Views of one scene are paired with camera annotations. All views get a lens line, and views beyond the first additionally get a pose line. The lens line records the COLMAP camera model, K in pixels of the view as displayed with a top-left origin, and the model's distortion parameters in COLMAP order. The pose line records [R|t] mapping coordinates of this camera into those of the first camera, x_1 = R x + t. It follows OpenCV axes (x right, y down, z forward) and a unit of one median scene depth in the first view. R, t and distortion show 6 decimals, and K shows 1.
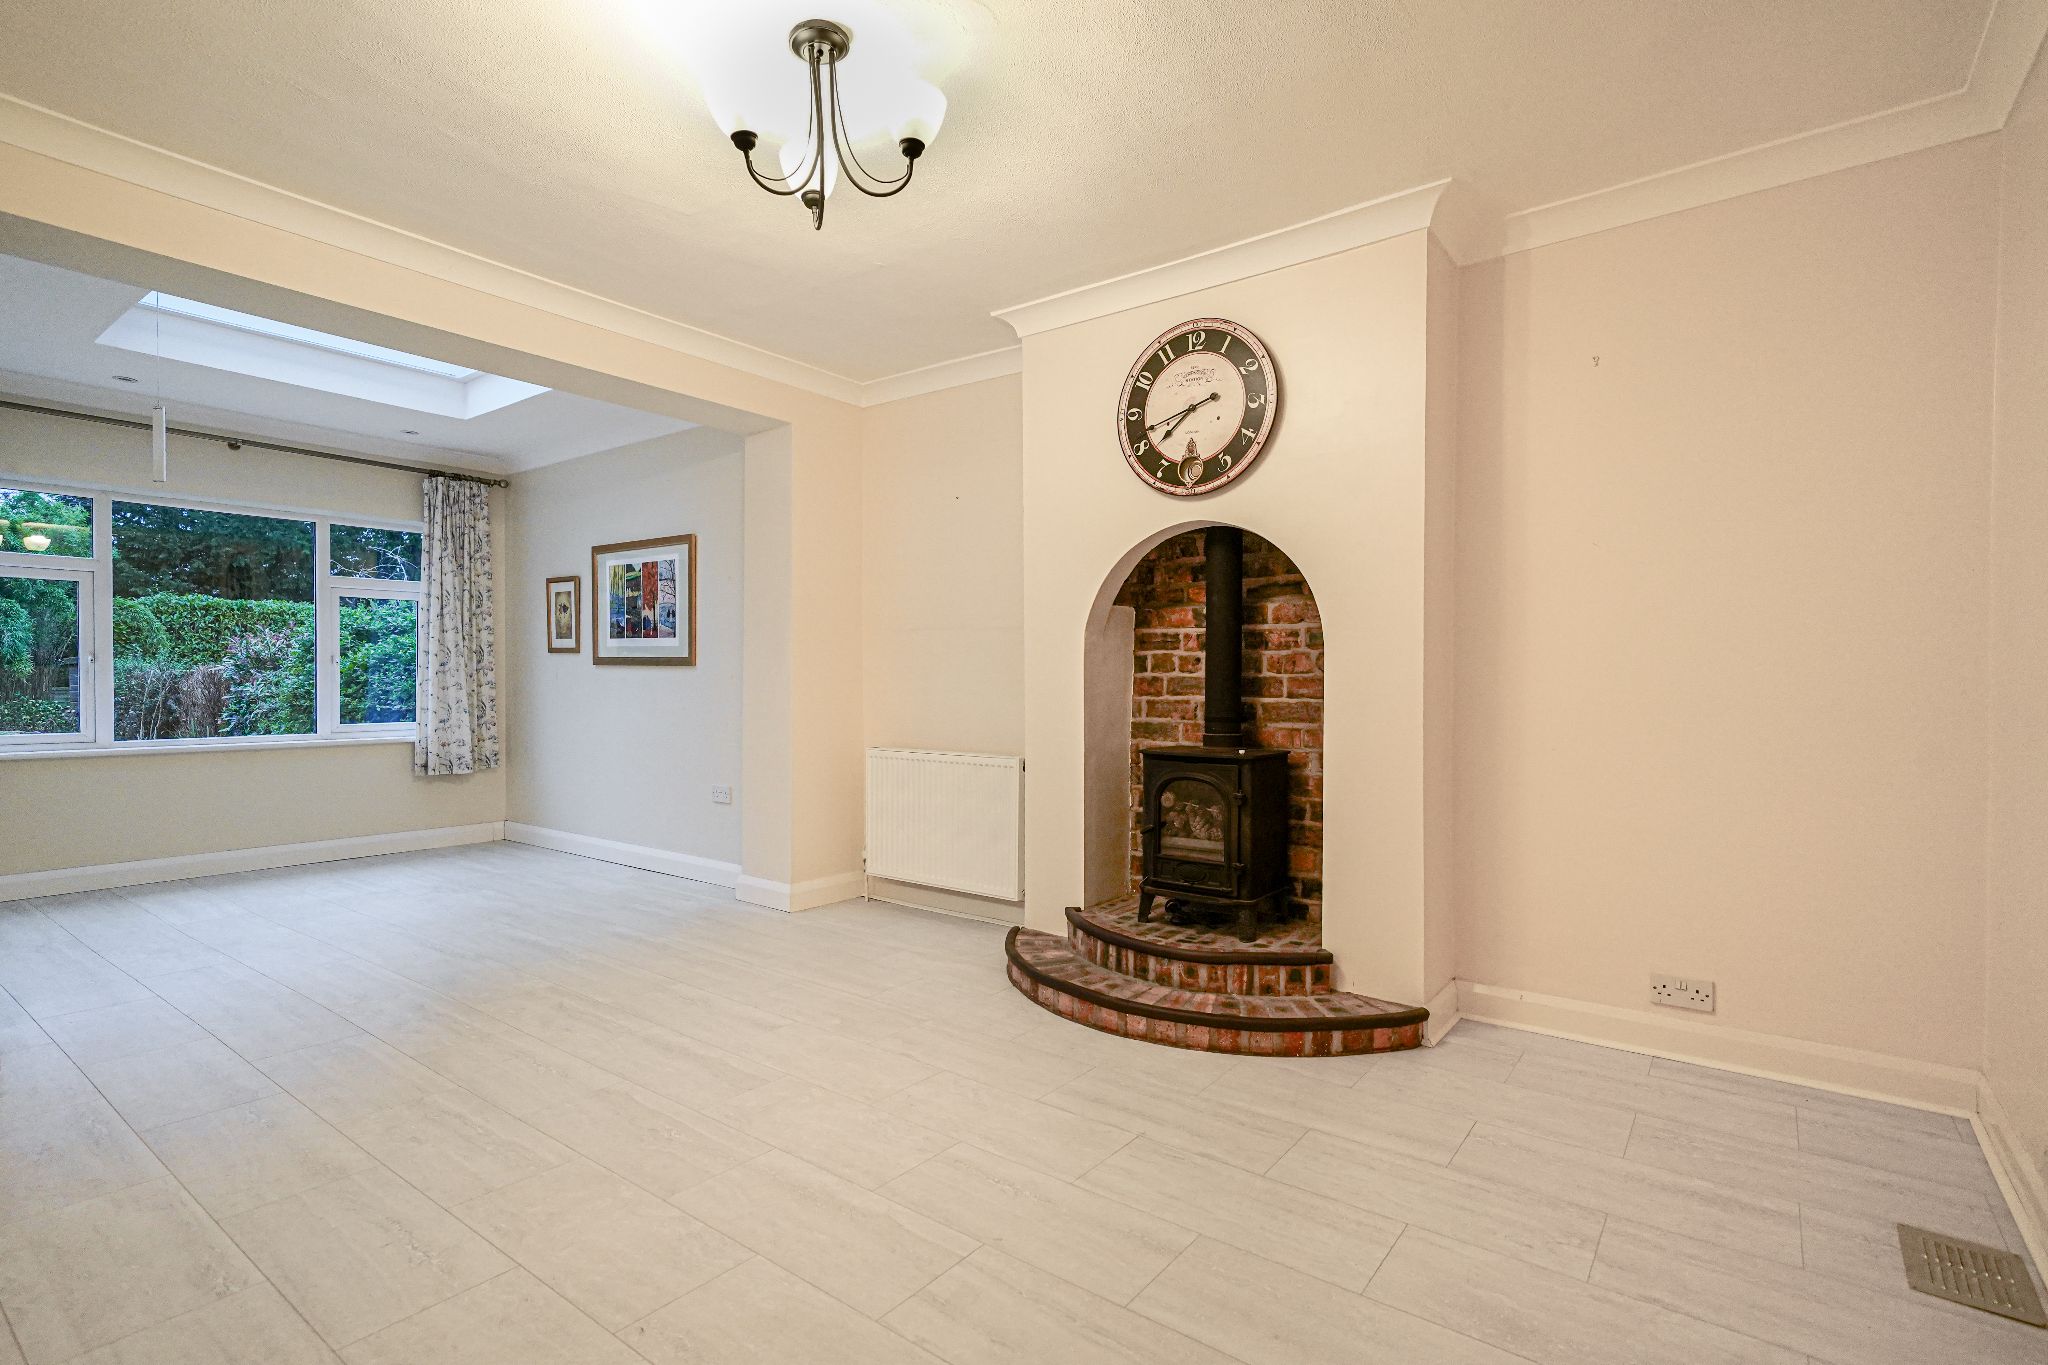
lens RADIAL K [[971.7, 0, 1034.8], [0, 971.7, 695.8], [0, 0, 1]] dist [0.003401, -0.000477]
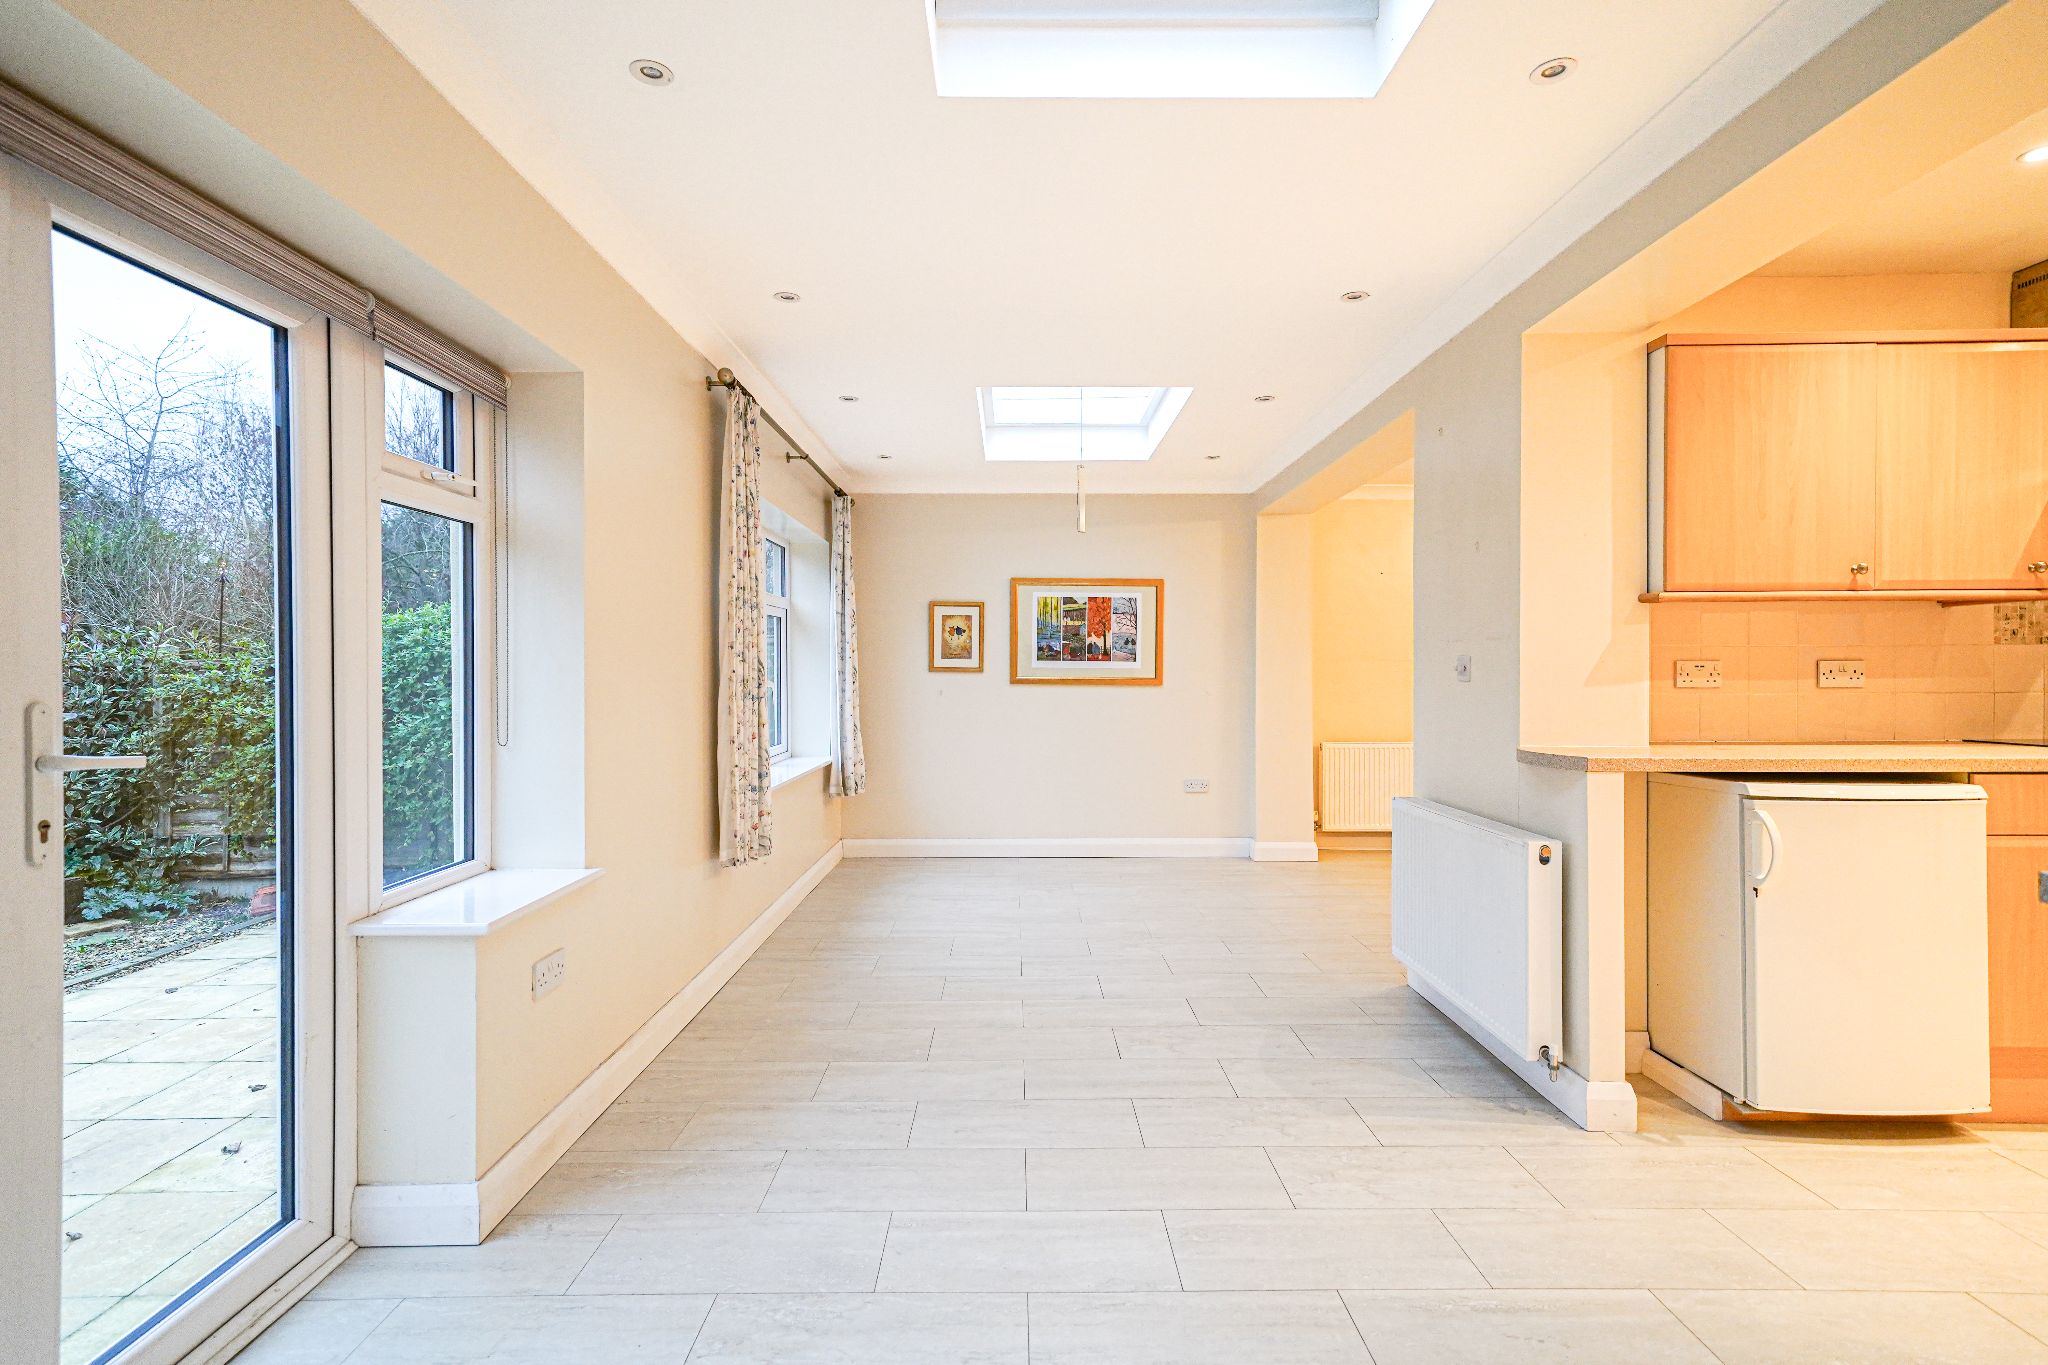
lens RADIAL K [[971.7, 0, 1020.6], [0, 971.7, 677.2], [0, 0, 1]] dist [0.003401, -0.000477]
pose [[0.791302, -0.009466, 0.611353, -1.835407], [0.013763, 0.999903, -0.002332, -0.059469], [-0.611271, 0.010260, 0.791355, 0.187179]]
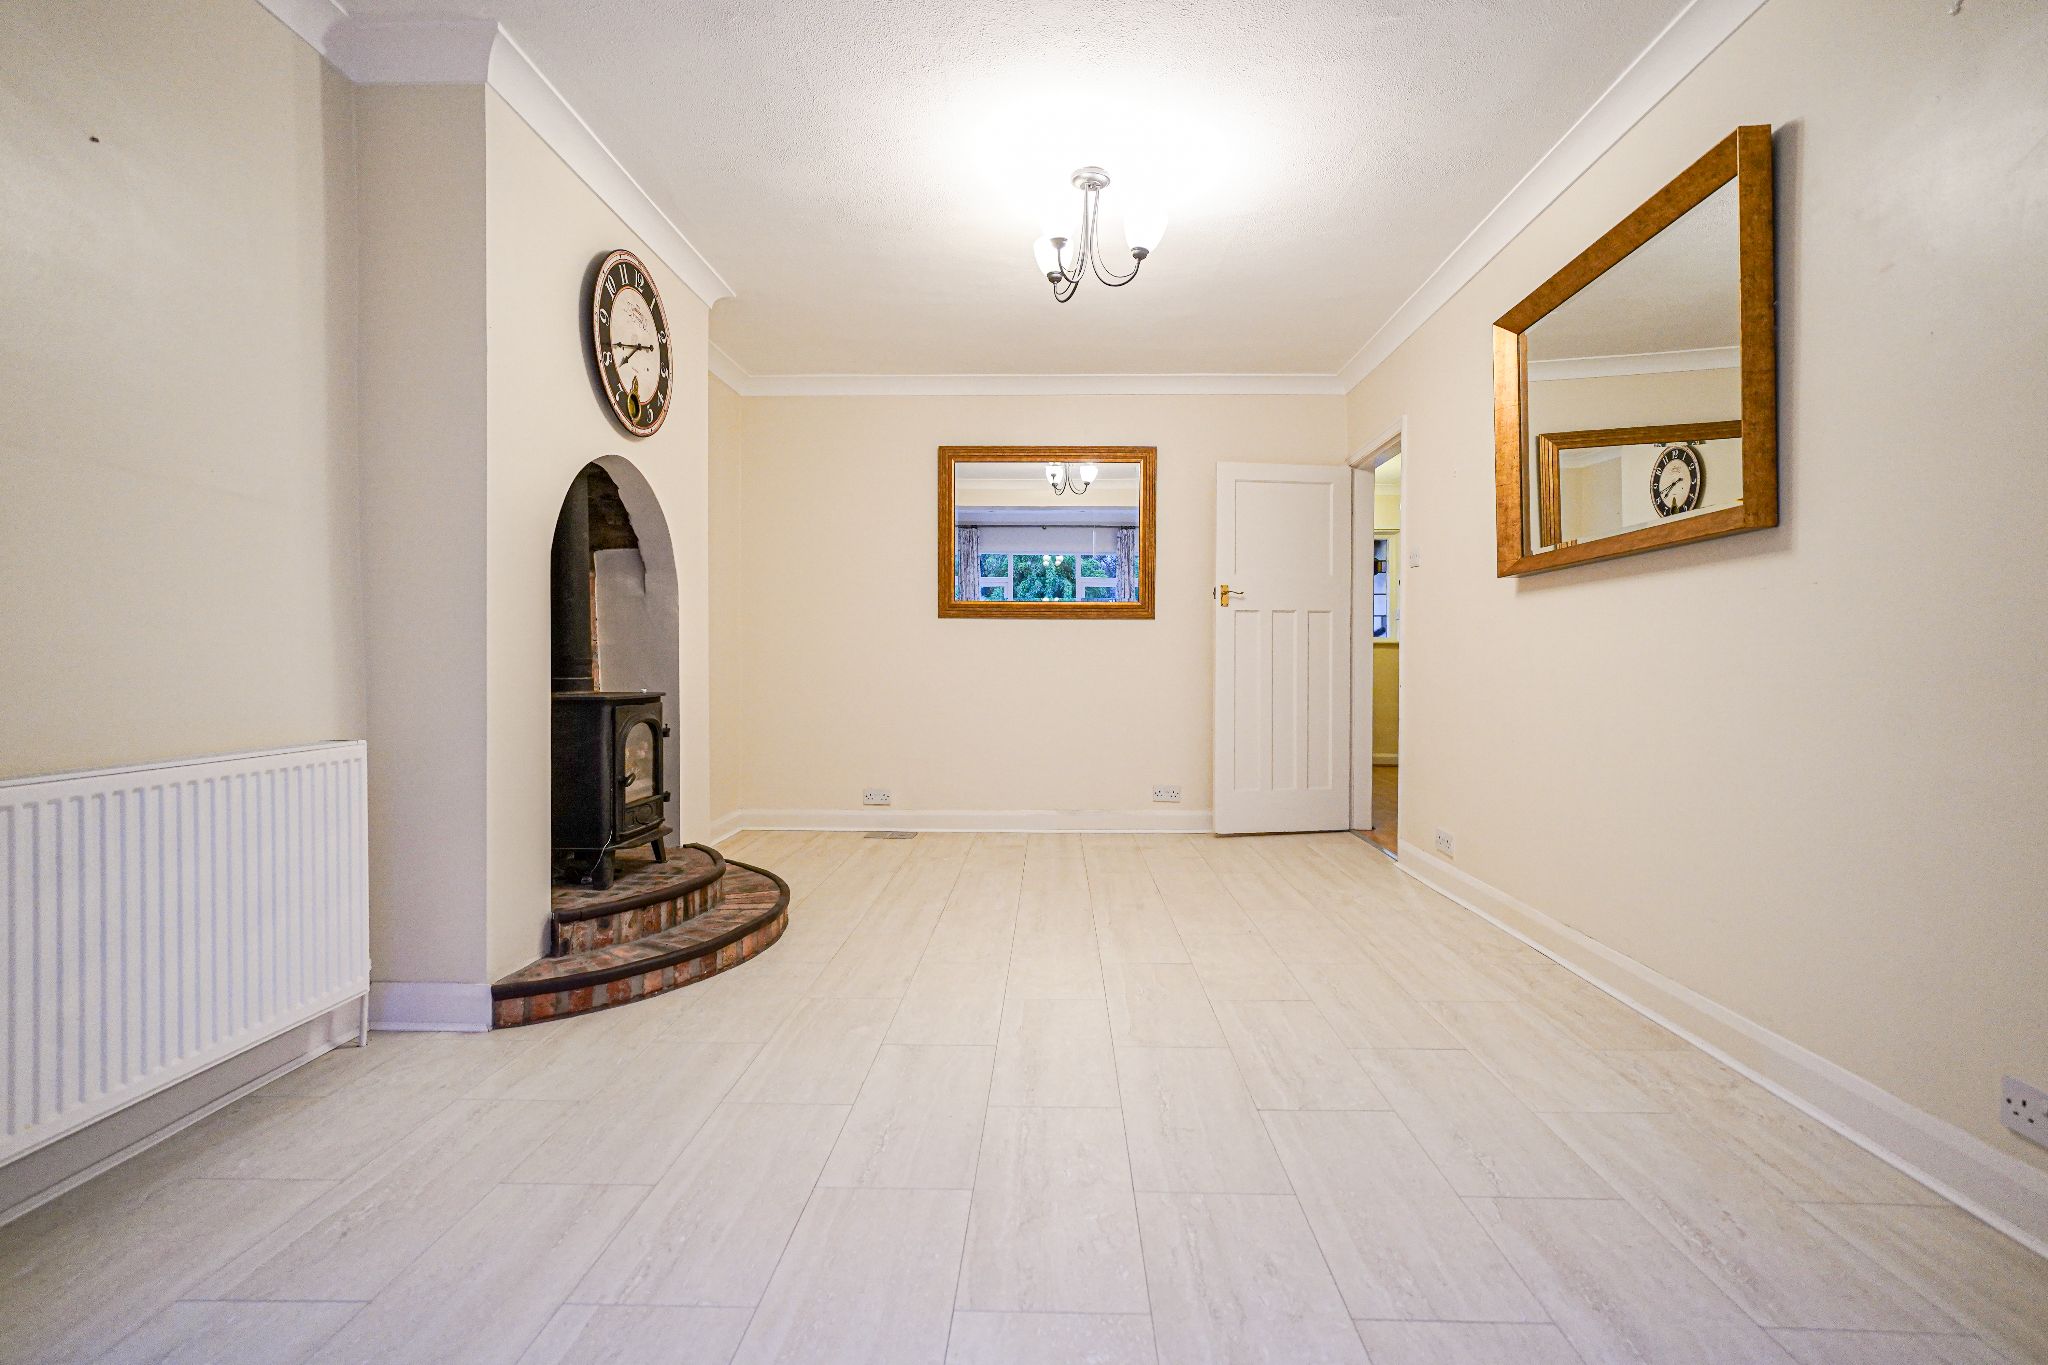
lens RADIAL K [[908.6, 0, 1039.0], [0, 908.6, 675.2], [0, 0, 1]] dist [0.008339, 0.000753]
pose [[-0.584066, -0.018538, 0.811495, -0.792685], [0.004314, 0.999654, 0.025942, 0.015160], [-0.811695, 0.018653, -0.583784, 1.149779]]
